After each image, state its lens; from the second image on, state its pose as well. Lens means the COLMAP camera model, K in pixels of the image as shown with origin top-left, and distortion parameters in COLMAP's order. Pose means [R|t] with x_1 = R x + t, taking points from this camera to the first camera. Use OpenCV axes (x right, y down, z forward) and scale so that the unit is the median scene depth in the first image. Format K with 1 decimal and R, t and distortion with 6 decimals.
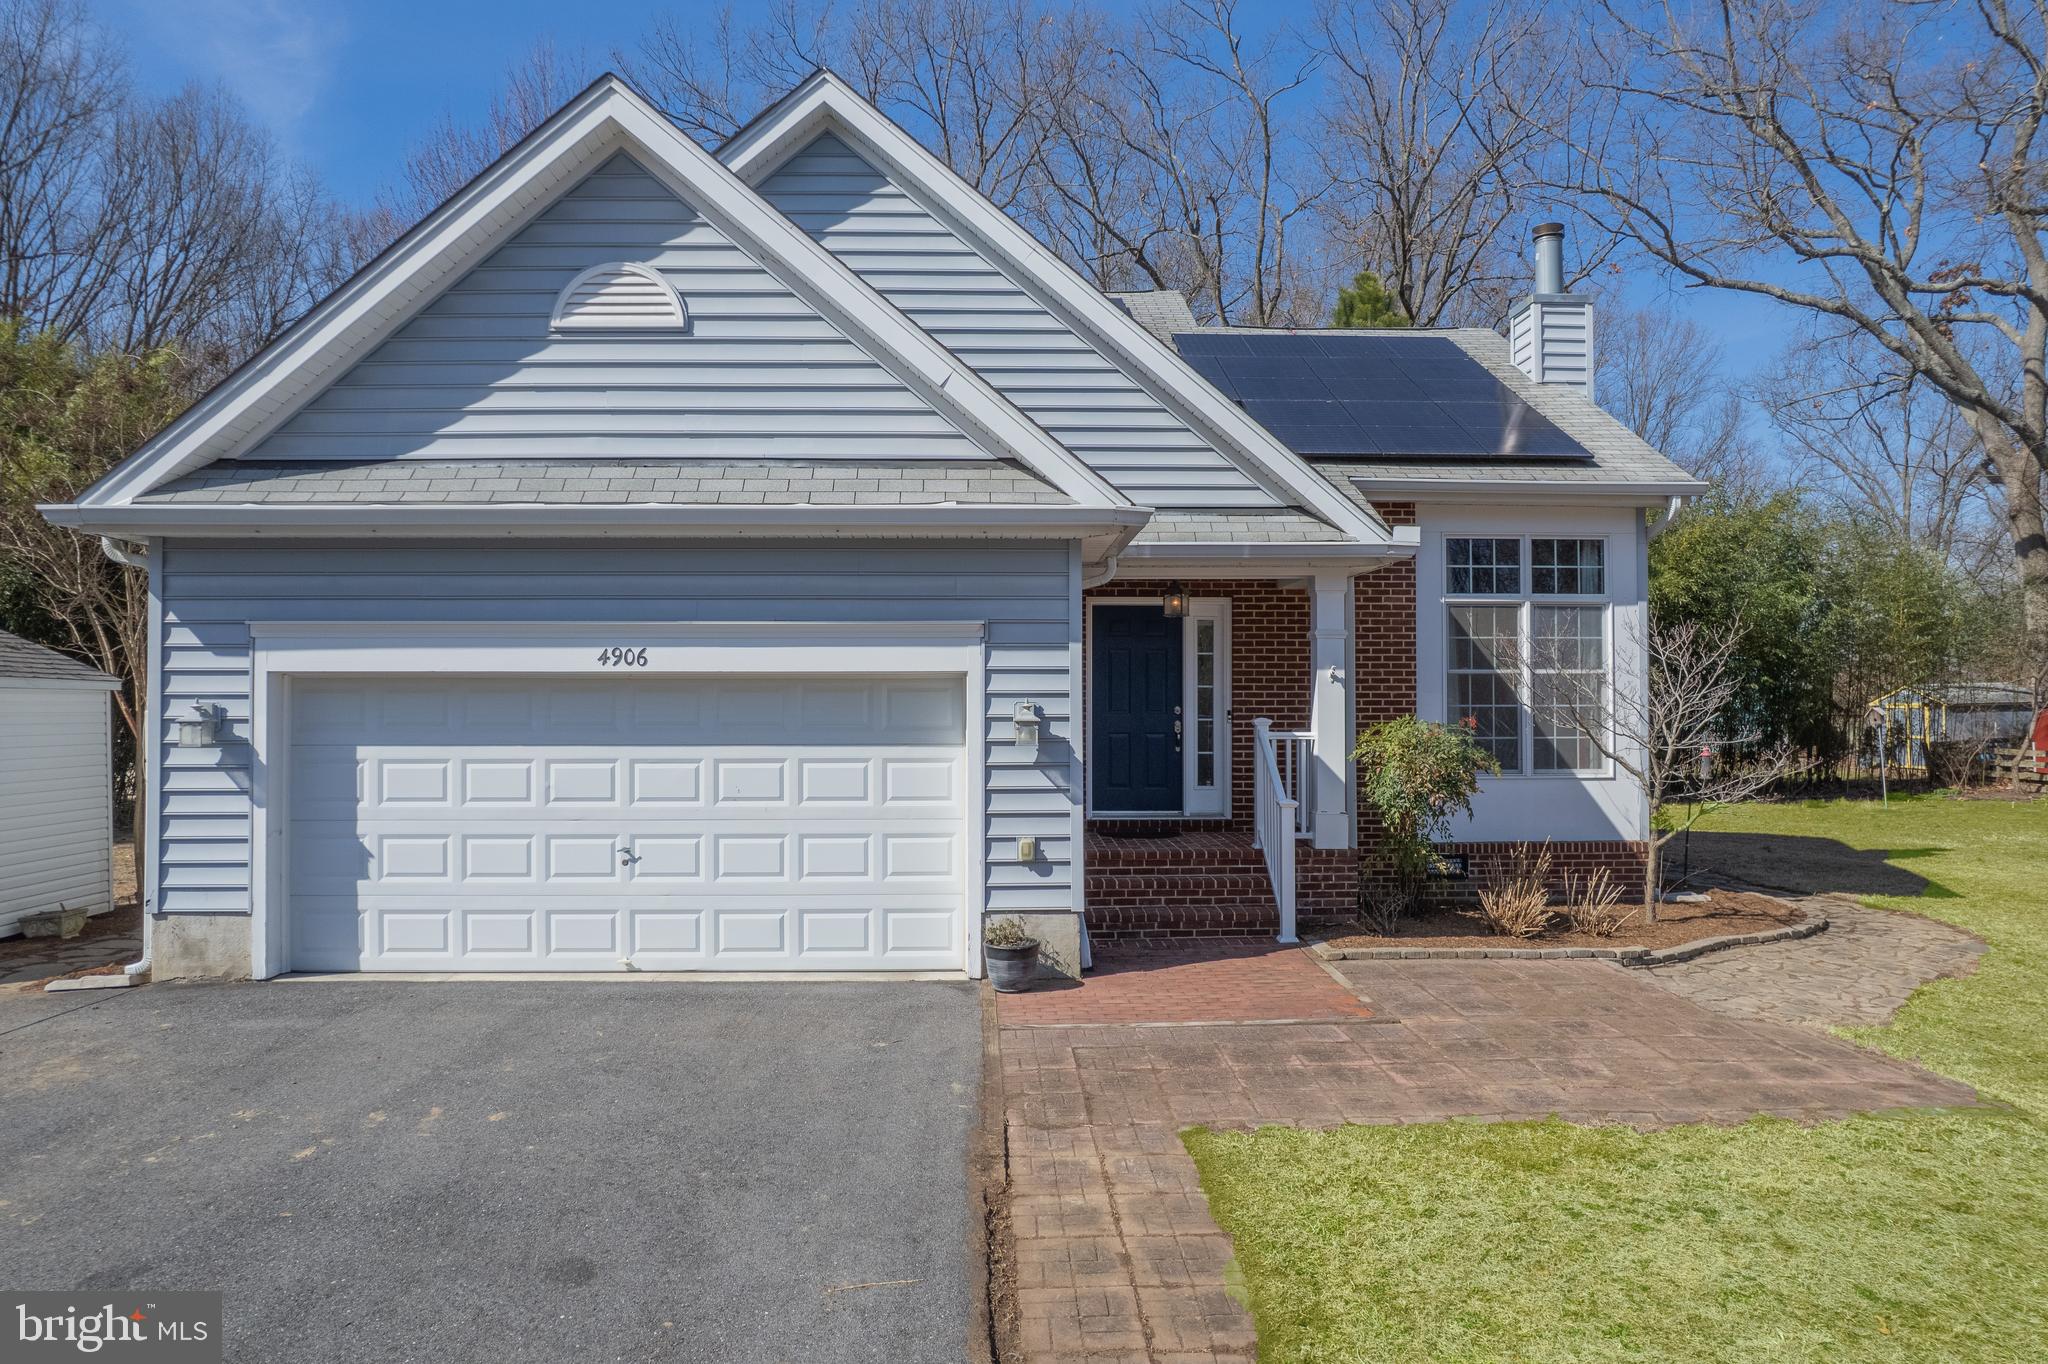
lens RADIAL K [[1262.9, 0, 1024.0], [0, 1262.9, 682.0], [0, 0, 1]] dist [-0.000402, 0.000834]
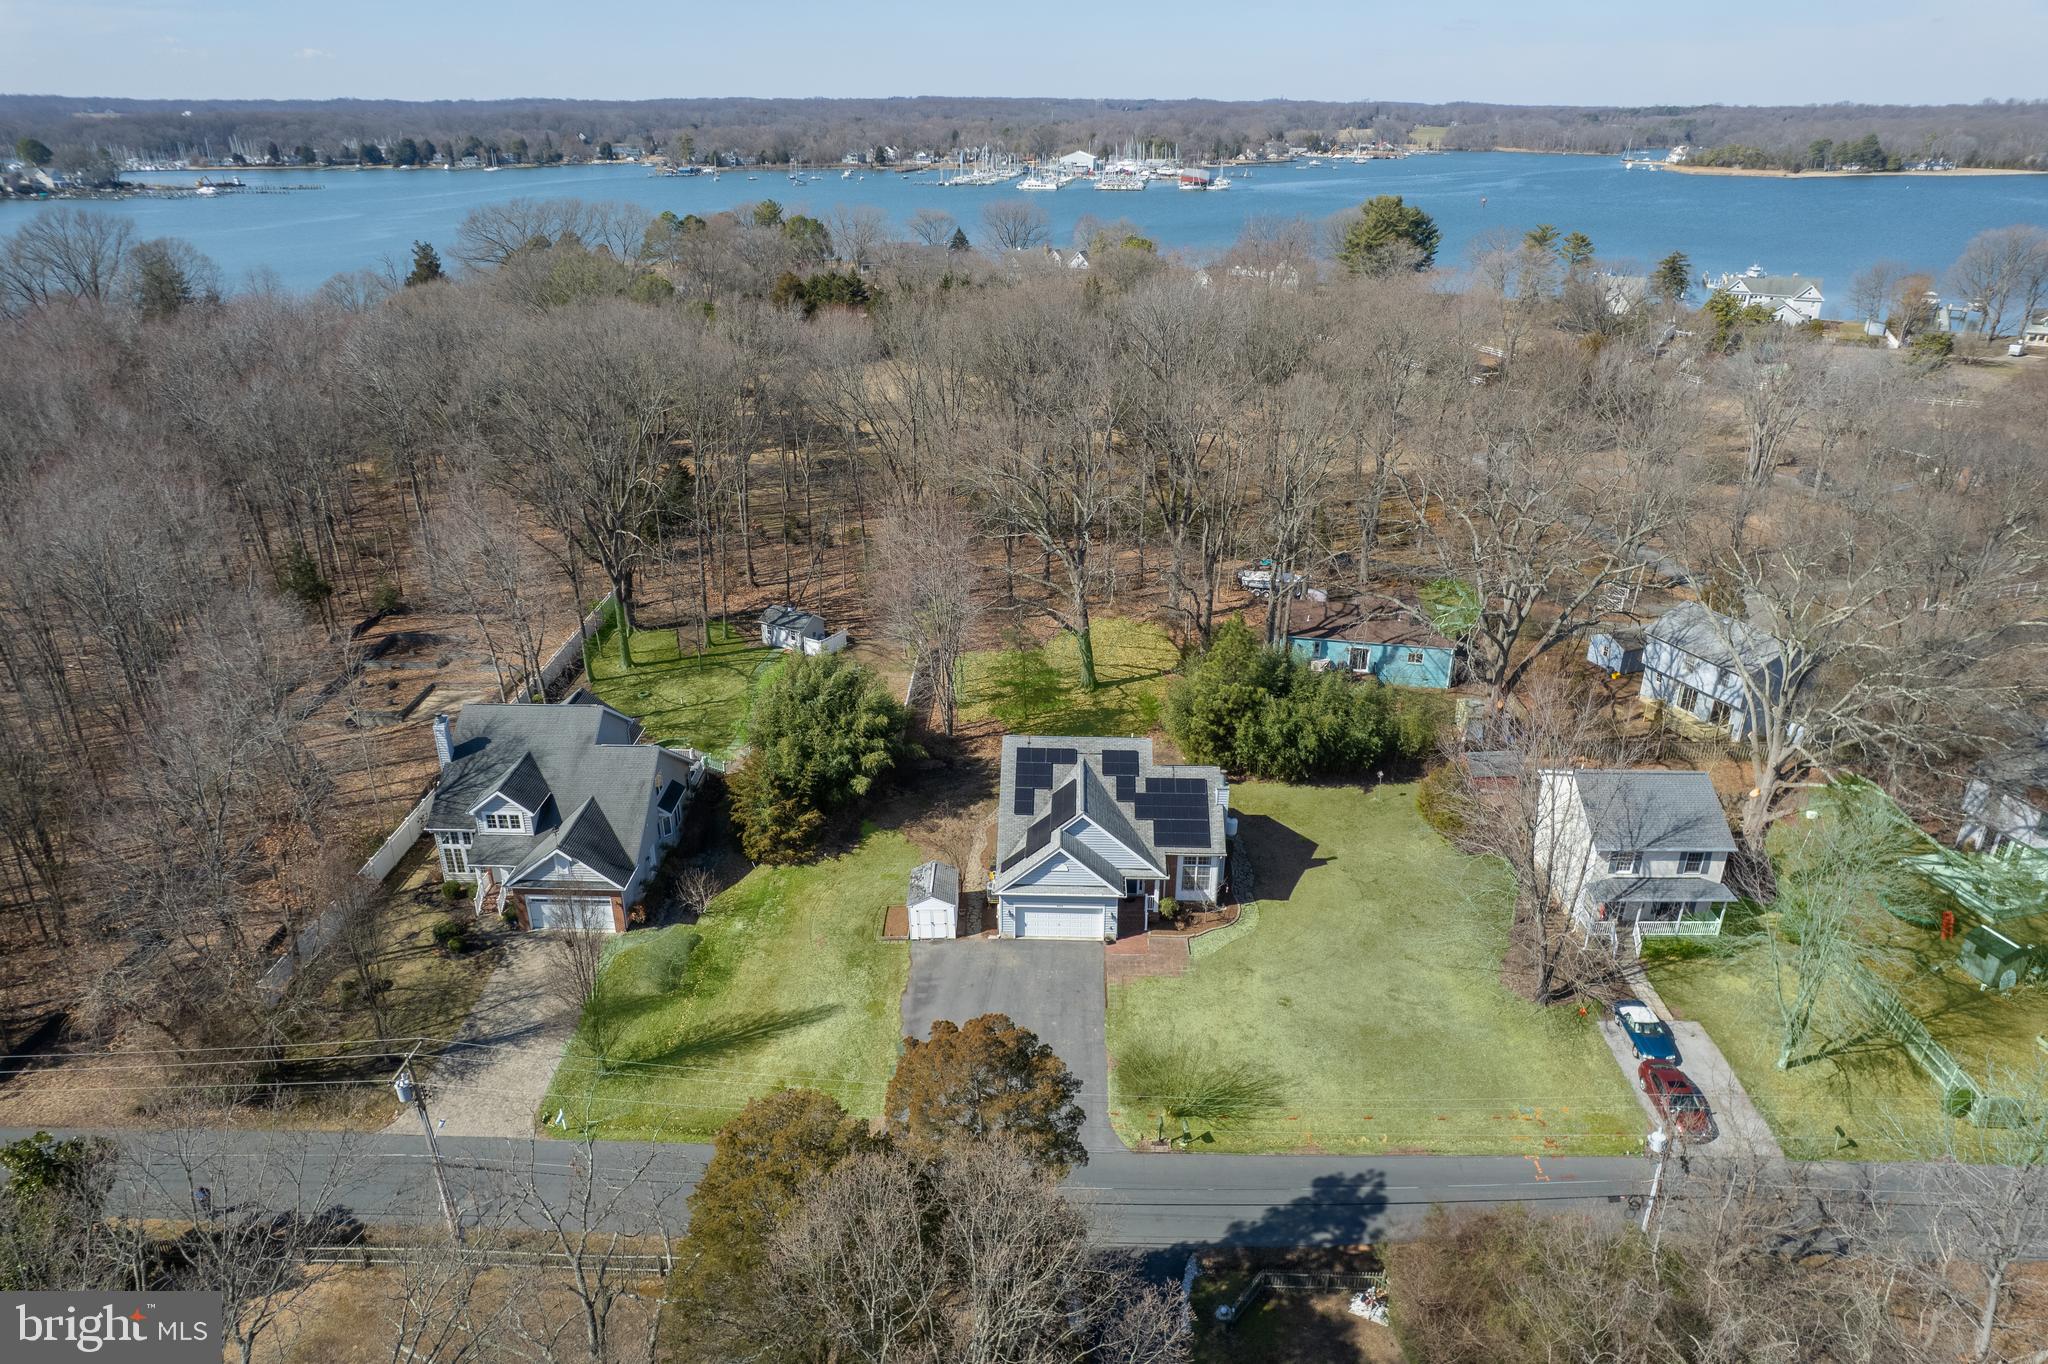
lens RADIAL K [[1288.8, 0, 1021.6], [0, 1288.8, 716.4], [0, 0, 1]] dist [-0.002761, -0.000231]
pose [[0.998300, 0.022693, -0.053694, -0.145740], [0.002858, 0.900947, 0.433919, -4.558104], [0.058222, -0.433334, 0.899351, -5.711835]]
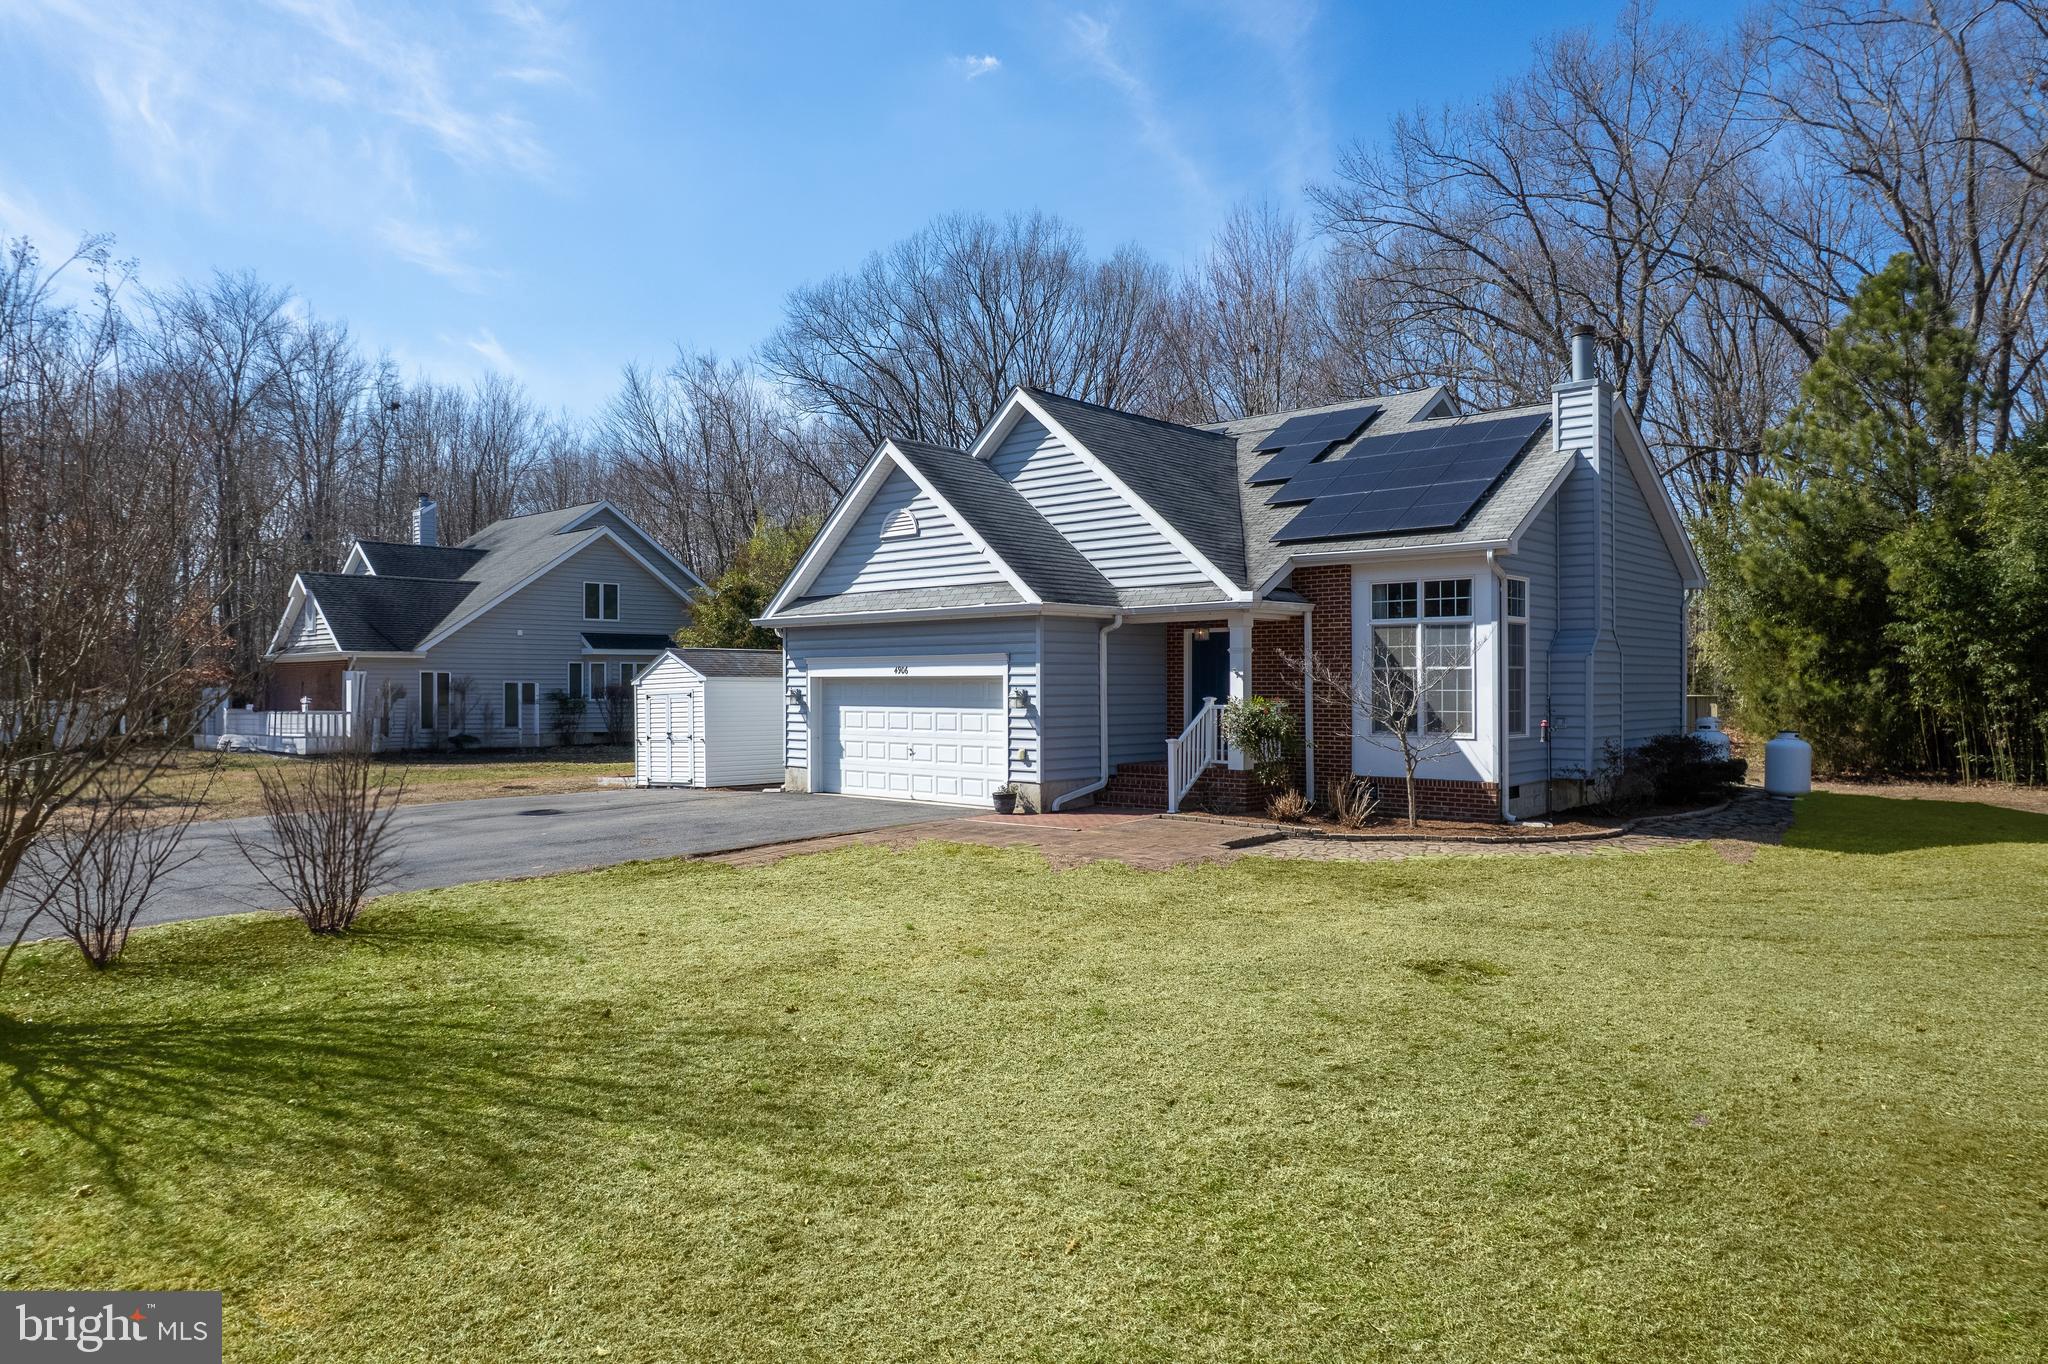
lens RADIAL K [[1288.8, 0, 1021.6], [0, 1288.8, 716.4], [0, 0, 1]] dist [-0.002761, -0.000231]
pose [[0.729454, 0.017048, -0.683818, 1.560016], [0.014220, 0.999095, 0.040078, -0.027461], [0.683882, -0.038959, 0.728551, -0.669095]]
